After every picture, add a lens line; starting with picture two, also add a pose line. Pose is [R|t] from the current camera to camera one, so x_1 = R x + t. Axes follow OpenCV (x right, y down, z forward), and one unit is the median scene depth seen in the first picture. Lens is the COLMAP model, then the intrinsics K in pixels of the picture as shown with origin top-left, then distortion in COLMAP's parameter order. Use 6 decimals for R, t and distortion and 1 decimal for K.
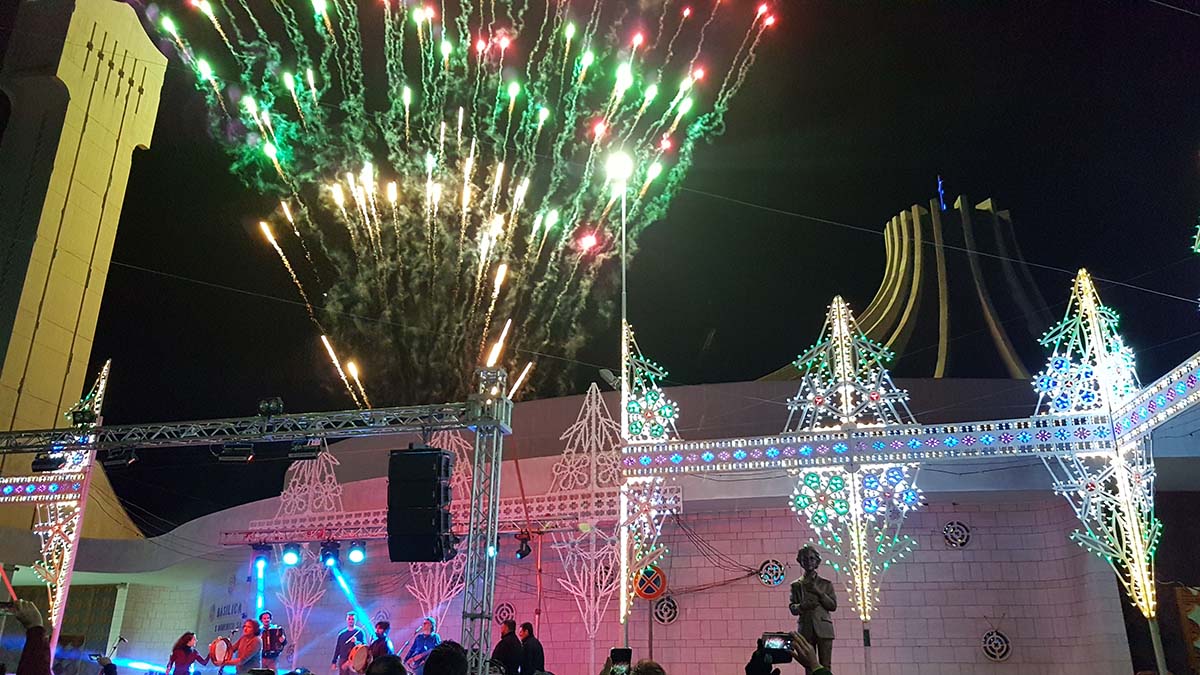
lens RADIAL K [[984.4, 0, 603.2], [0, 984.4, 334.9], [0, 0, 1]] dist [0.019325, -0.011122]
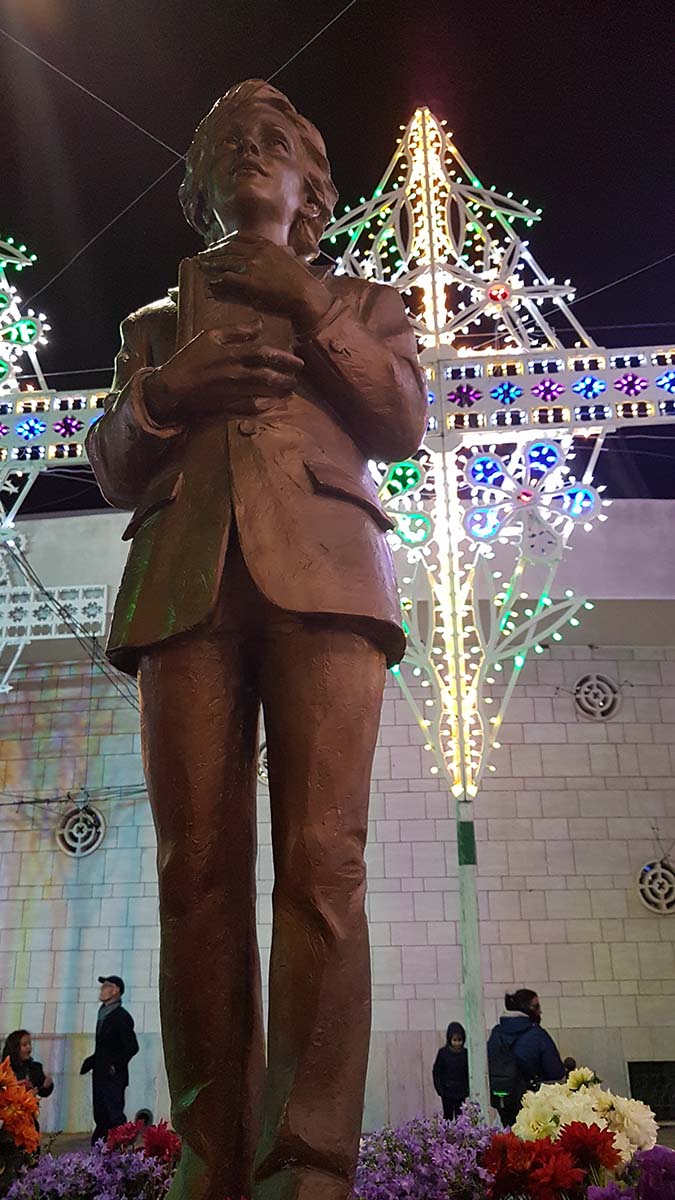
lens RADIAL K [[984.4, 0, 335.9], [0, 984.4, 602.8], [0, 0, 1]] dist [0.019325, -0.011122]
pose [[0.984082, 0.044112, 0.172156, 0.136774], [-0.043155, 0.999025, -0.009300, 0.203538], [-0.172398, 0.001722, 0.985026, 0.586479]]
